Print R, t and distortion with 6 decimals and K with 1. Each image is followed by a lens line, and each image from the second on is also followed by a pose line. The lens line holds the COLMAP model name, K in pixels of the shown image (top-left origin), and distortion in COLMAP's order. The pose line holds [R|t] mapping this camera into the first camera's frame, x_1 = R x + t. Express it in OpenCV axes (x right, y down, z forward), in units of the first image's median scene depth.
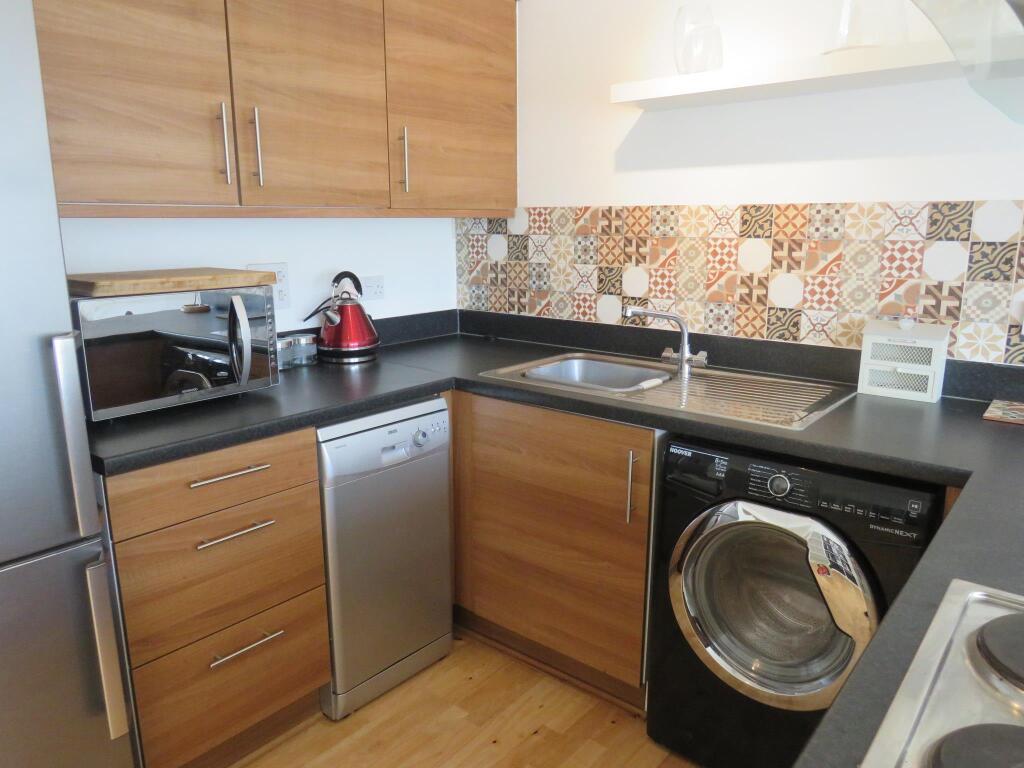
lens RADIAL K [[719.3, 0, 515.8], [0, 719.3, 385.6], [0, 0, 1]] dist [-0.023242, 0.009472]
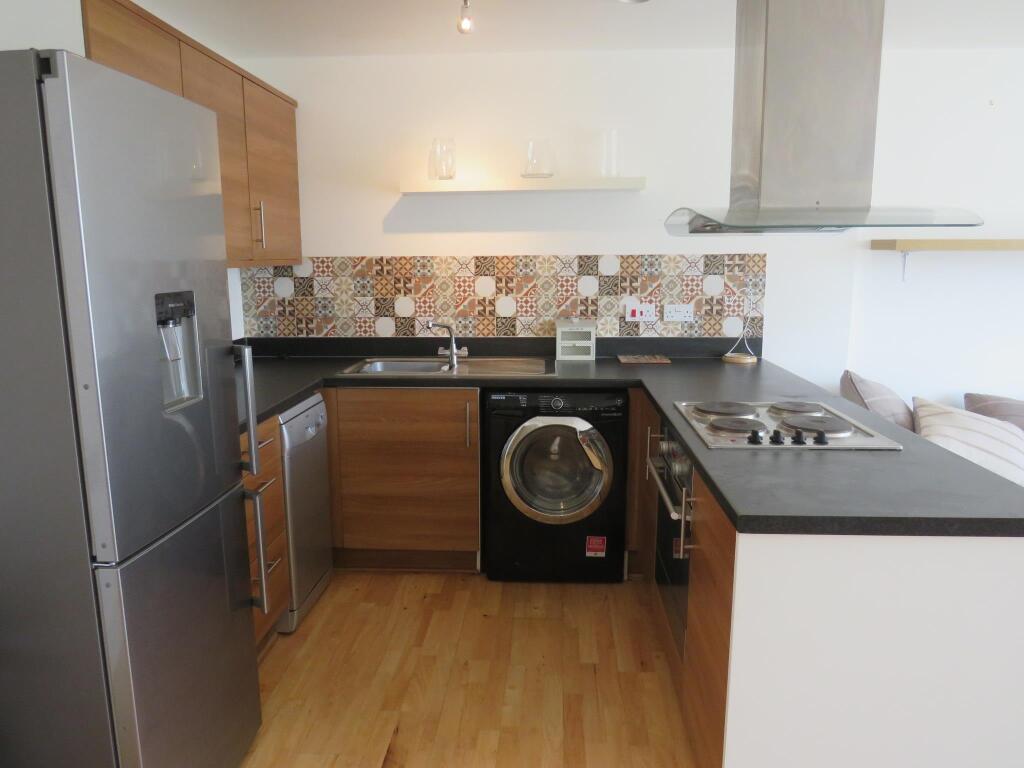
lens RADIAL K [[719.3, 0, 505.7], [0, 719.3, 384.0], [0, 0, 1]] dist [-0.023242, 0.009472]
pose [[0.811264, -0.107176, 0.574773, -0.595848], [0.135050, 0.990821, -0.005860, 0.055641], [-0.568870, 0.082377, 0.818292, -0.355506]]
